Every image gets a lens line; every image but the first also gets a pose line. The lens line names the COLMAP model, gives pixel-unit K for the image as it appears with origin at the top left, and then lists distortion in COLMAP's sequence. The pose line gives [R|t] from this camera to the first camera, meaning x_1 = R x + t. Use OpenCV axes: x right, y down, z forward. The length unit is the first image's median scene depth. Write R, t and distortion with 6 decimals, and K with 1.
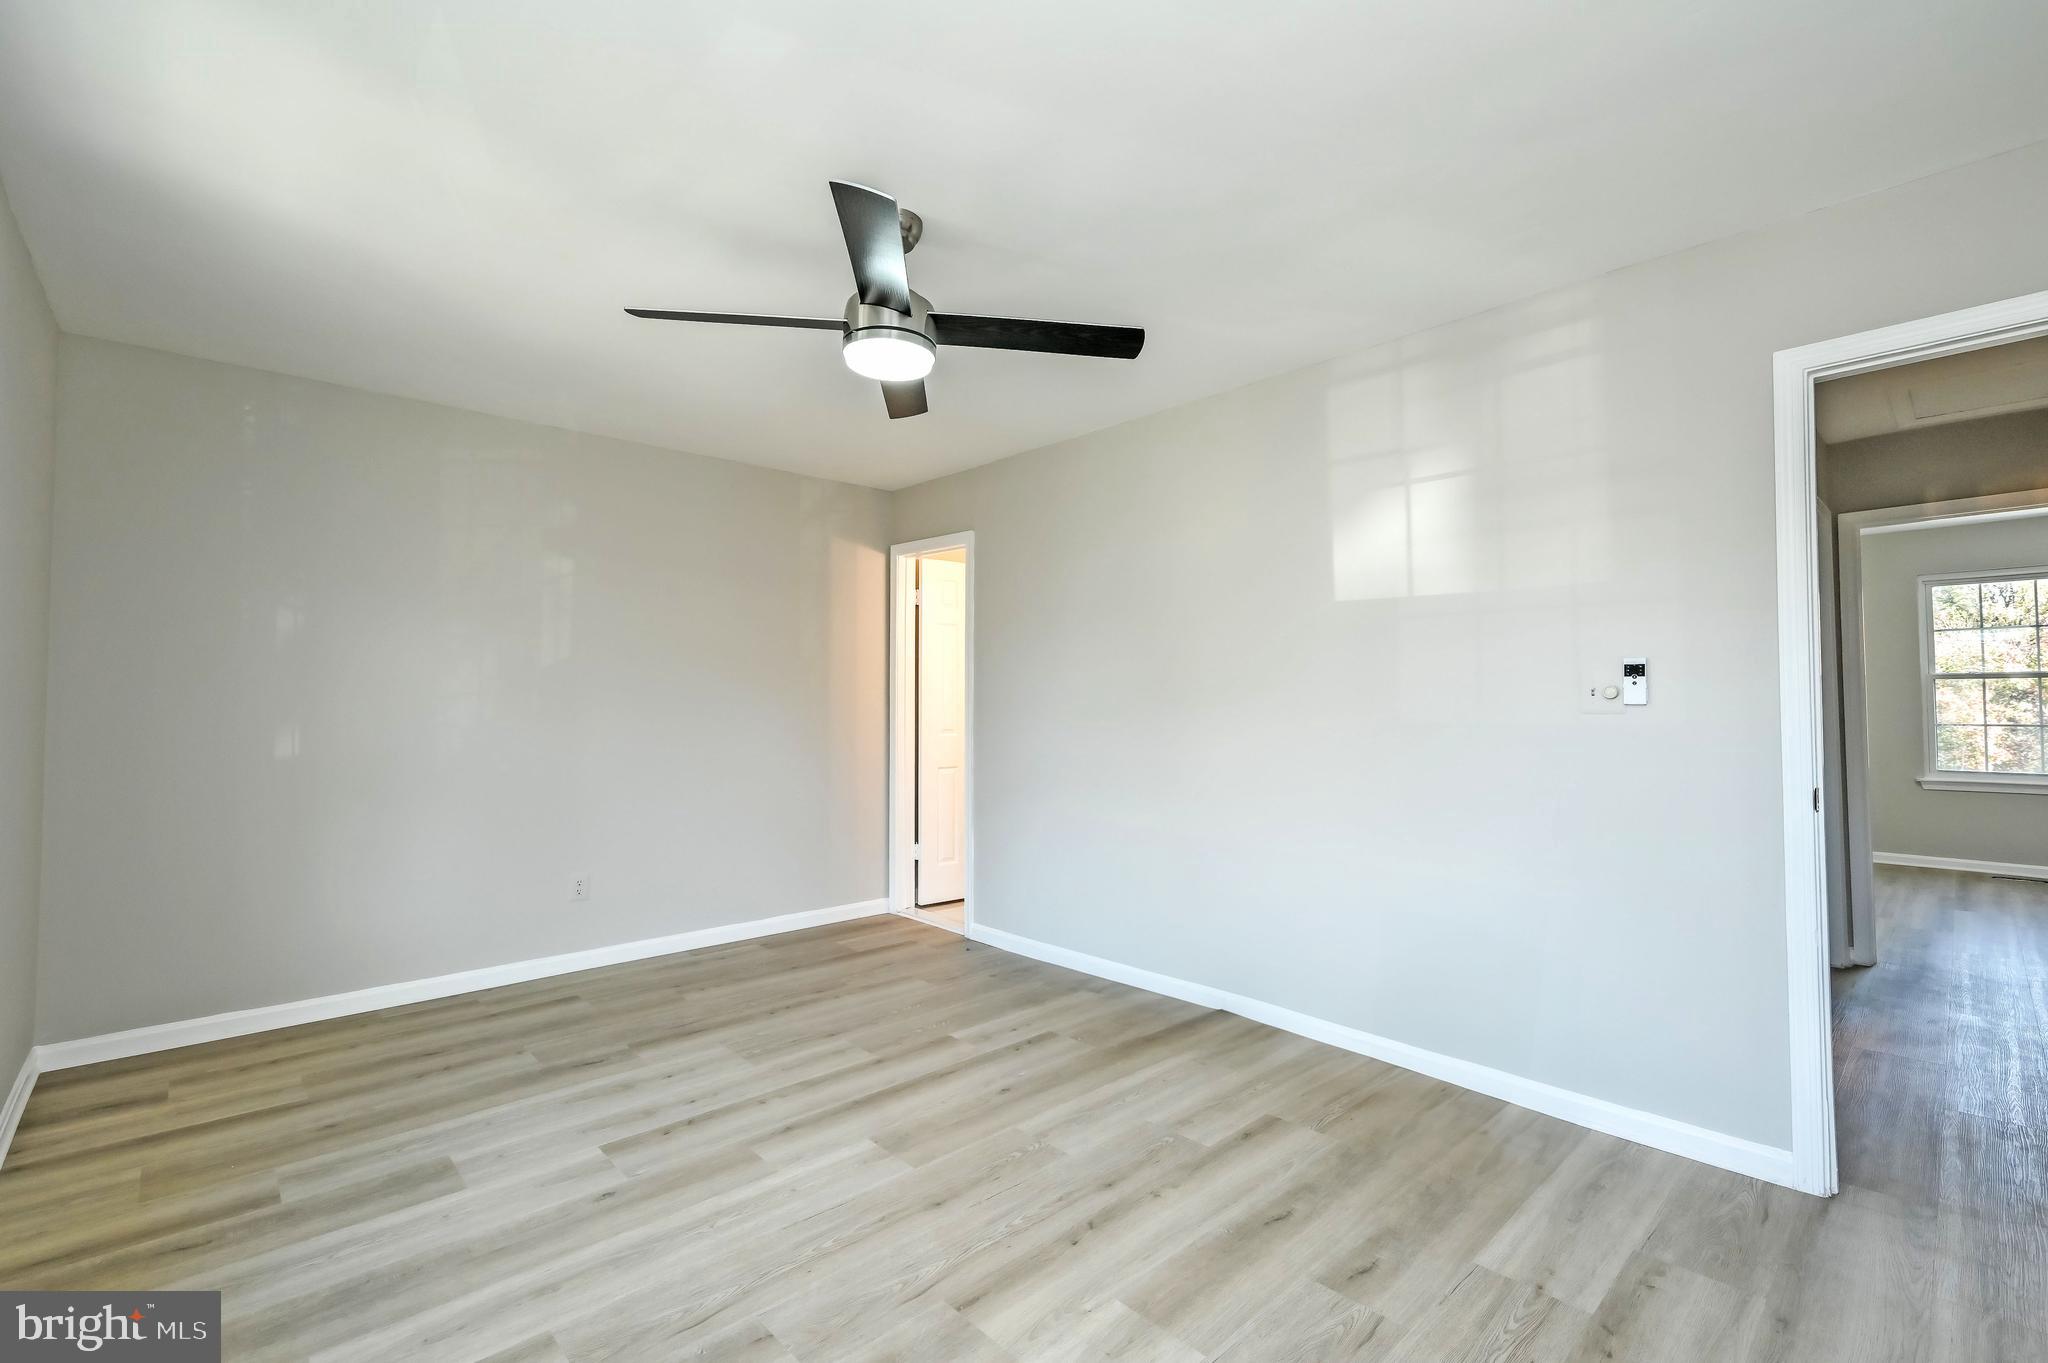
lens RADIAL K [[891.7, 0, 1024.0], [0, 891.7, 681.5], [0, 0, 1]] dist [0.001048, 0.000129]
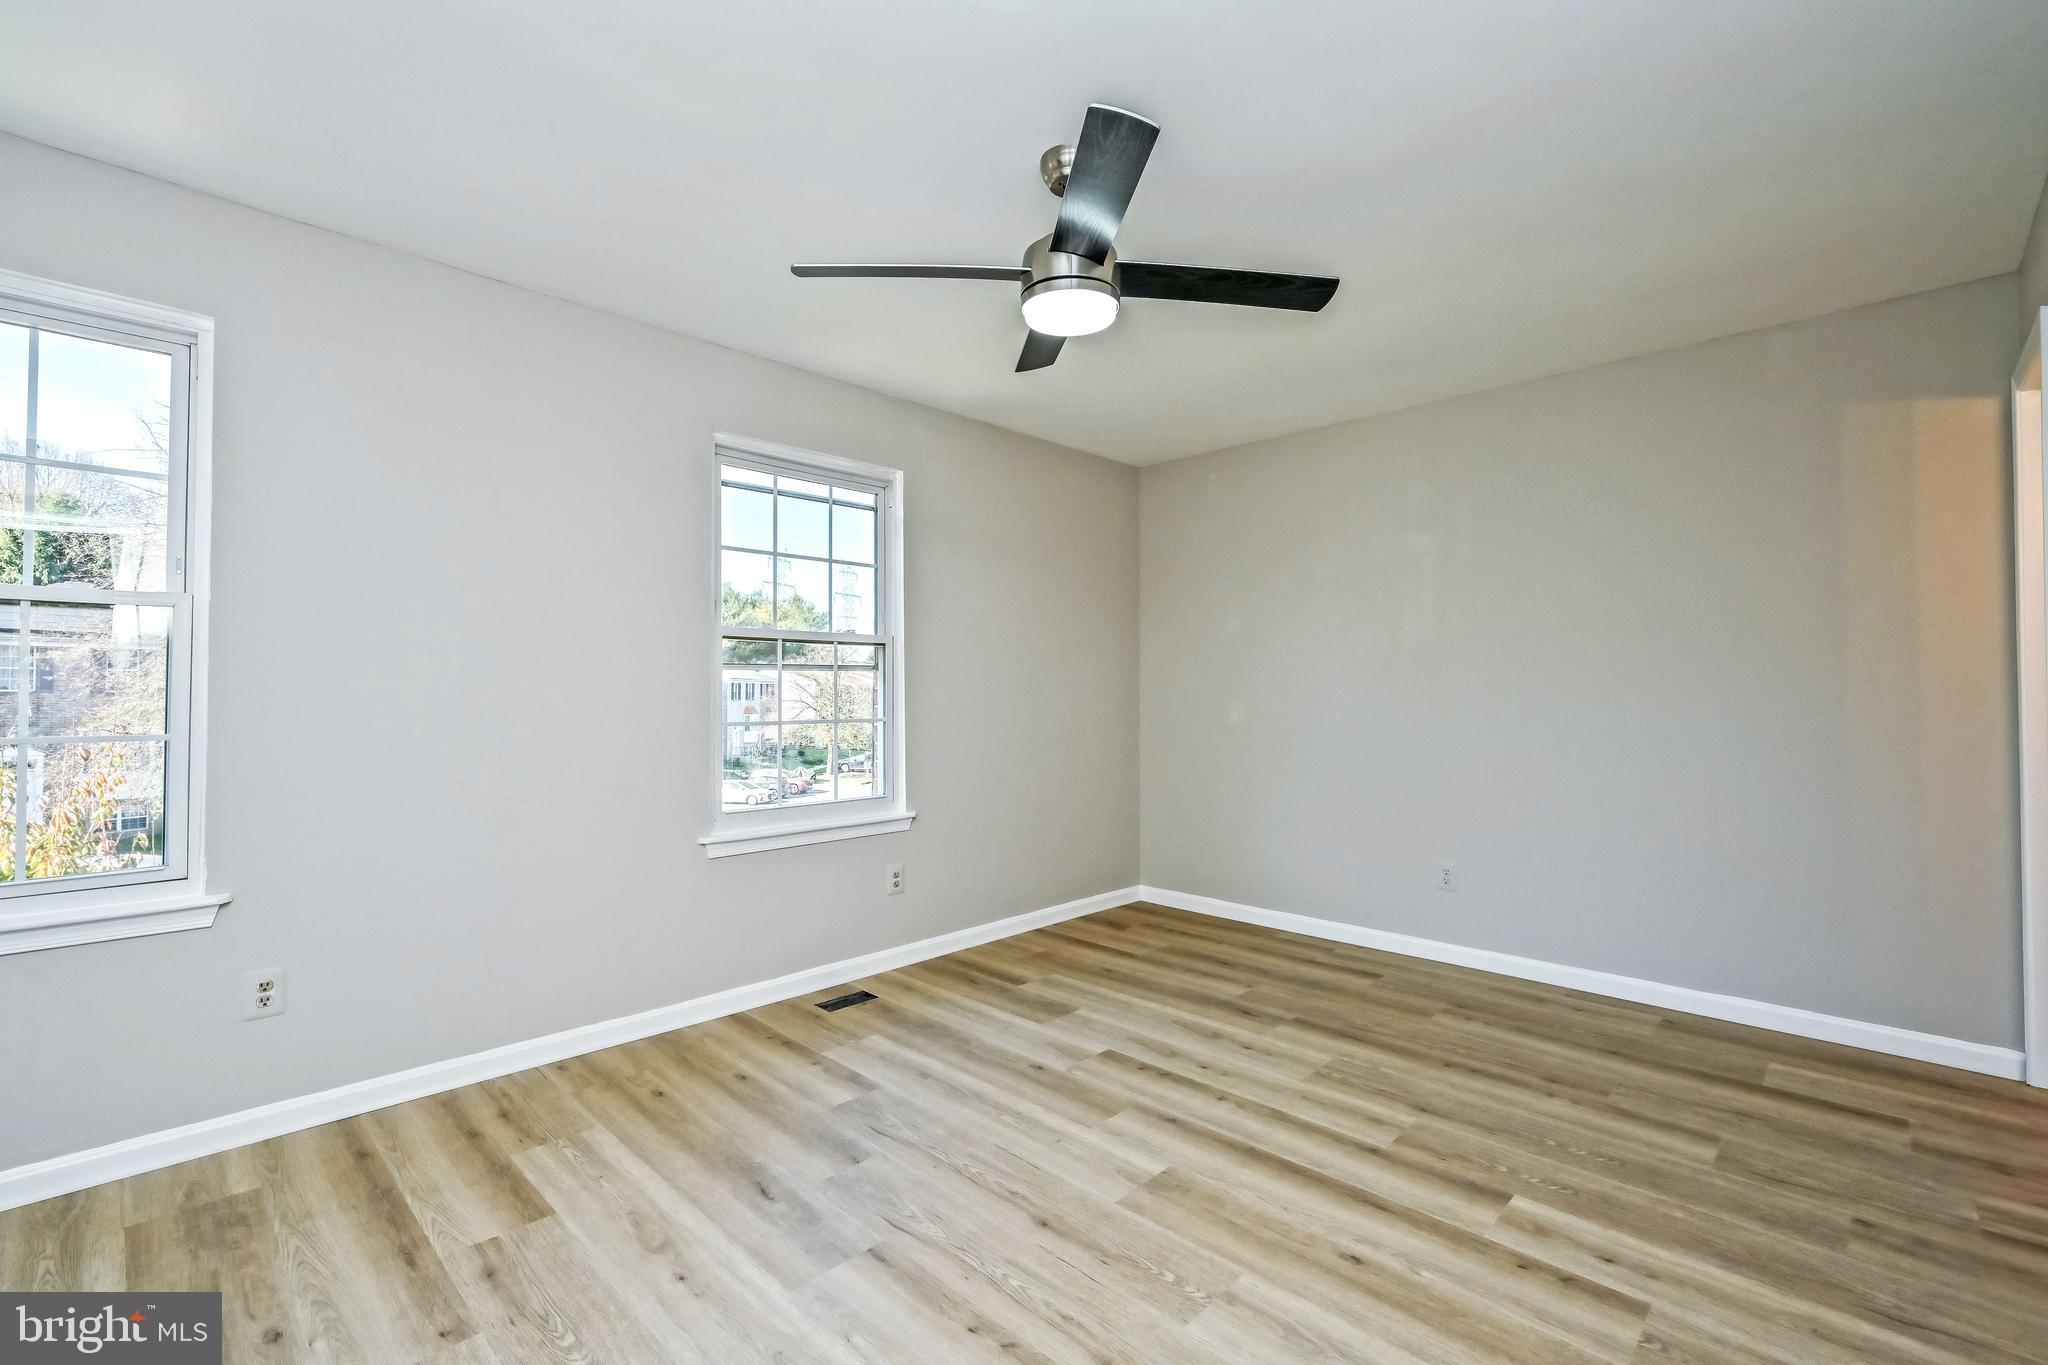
lens RADIAL K [[891.7, 0, 1024.0], [0, 891.7, 682.5], [0, 0, 1]] dist [0.001048, 0.000129]
pose [[0.039777, -0.011565, -0.999142, 0.698736], [0.027254, 0.999574, -0.010485, 0.032171], [0.998837, -0.026814, 0.040075, 0.809371]]
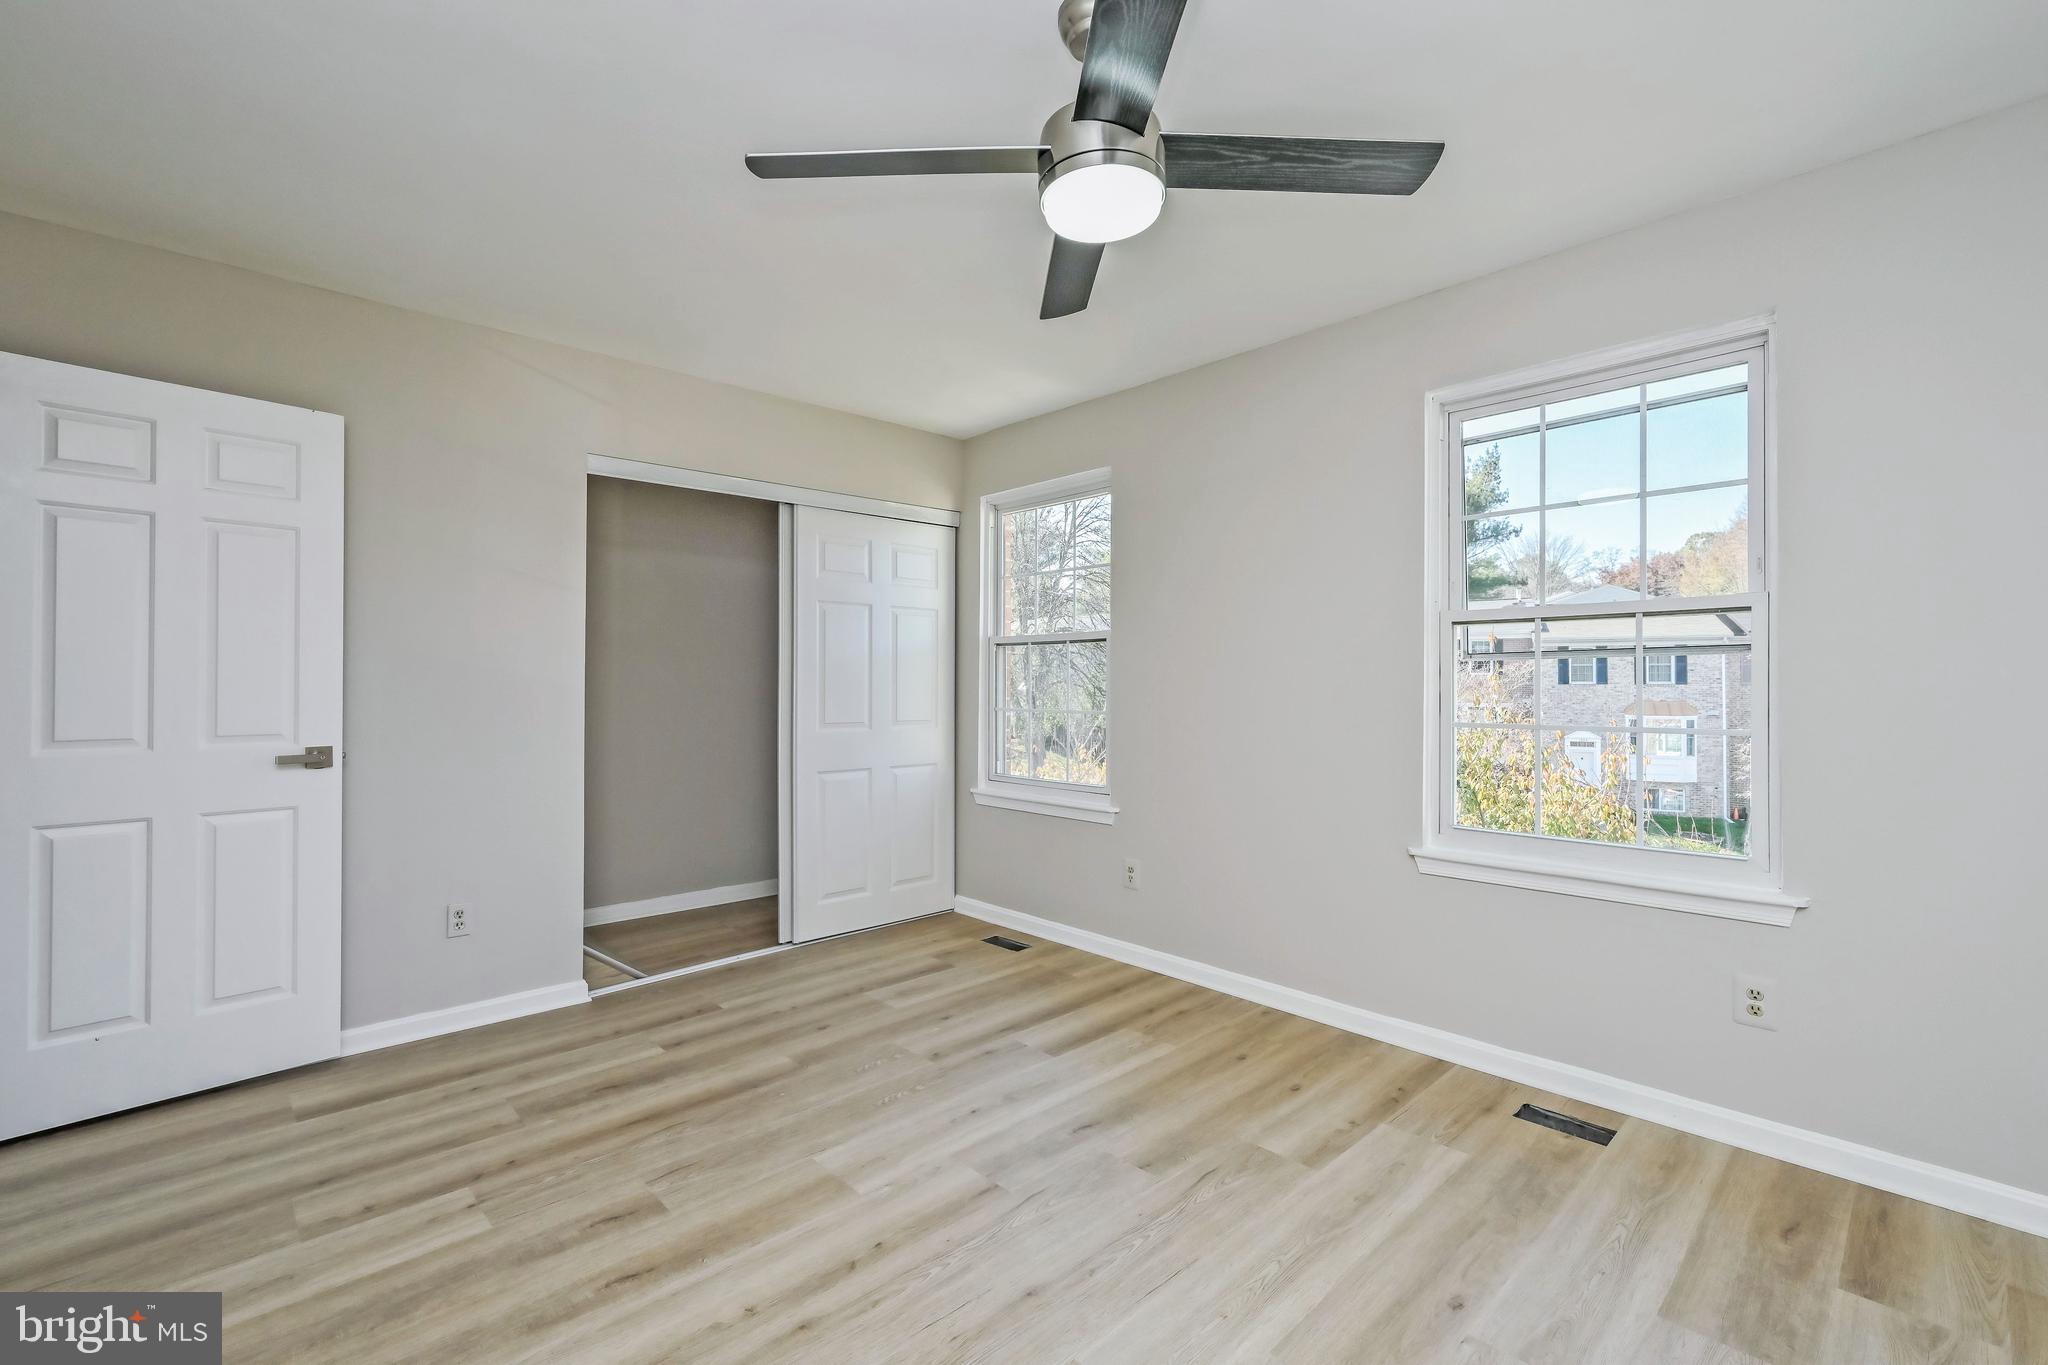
lens RADIAL K [[891.7, 0, 1024.0], [0, 891.7, 682.5], [0, 0, 1]] dist [0.001048, 0.000129]
pose [[-0.999999, 0.001087, 0.000580, -0.077893], [0.001070, 0.999594, -0.028463, 0.046427], [-0.000610, -0.028462, -0.999595, 1.542444]]
